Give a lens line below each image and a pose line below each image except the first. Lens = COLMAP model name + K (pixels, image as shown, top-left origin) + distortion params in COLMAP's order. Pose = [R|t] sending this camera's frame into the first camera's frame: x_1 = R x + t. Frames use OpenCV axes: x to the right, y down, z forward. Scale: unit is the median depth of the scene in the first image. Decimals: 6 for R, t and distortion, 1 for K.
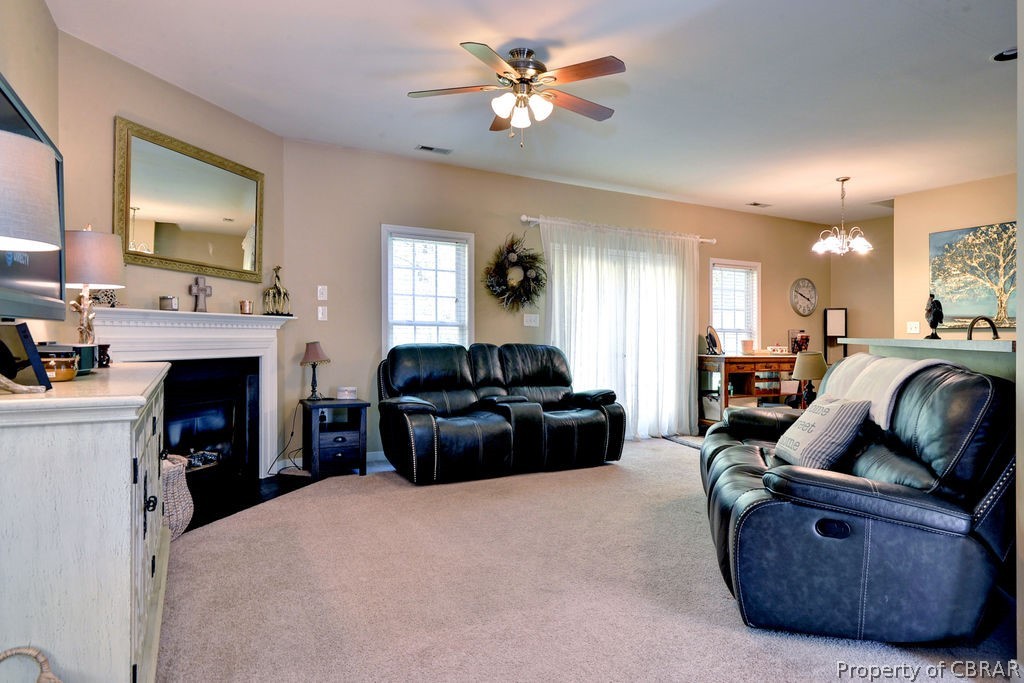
lens RADIAL K [[591.7, 0, 513.9], [0, 591.7, 337.1], [0, 0, 1]] dist [-0.000491, -0.000154]
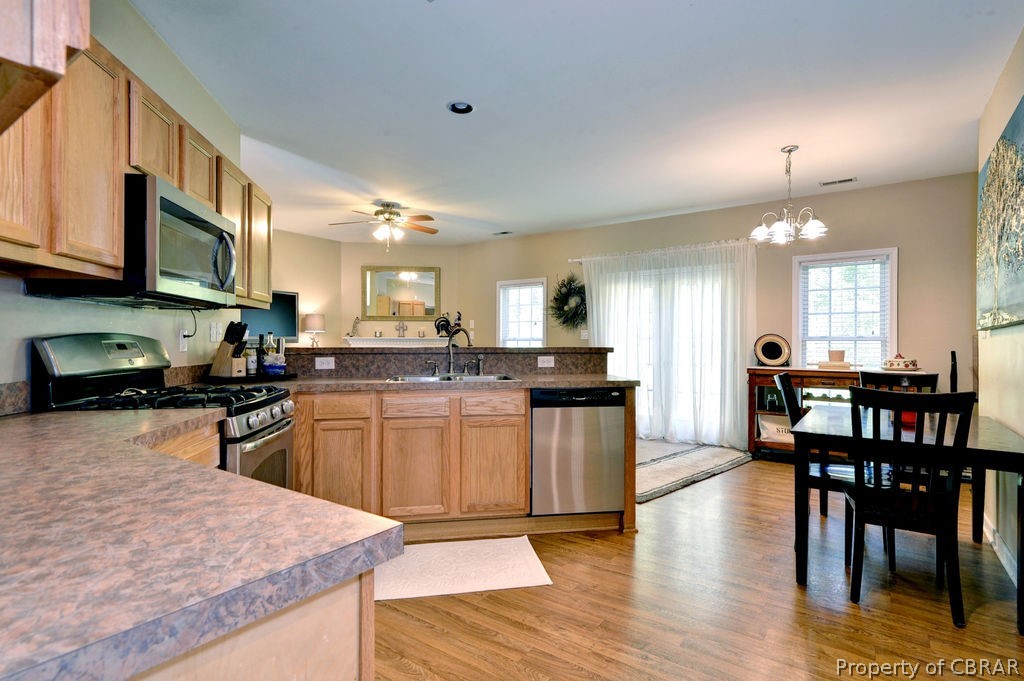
lens RADIAL K [[515.6, 0, 513.2], [0, 515.6, 372.4], [0, 0, 1]] dist [0.020874, 0.000113]
pose [[0.434905, 0.038506, -0.899653, 1.051353], [-0.011271, 0.999240, 0.037320, 0.019232], [0.900406, -0.006090, 0.435008, 0.339178]]
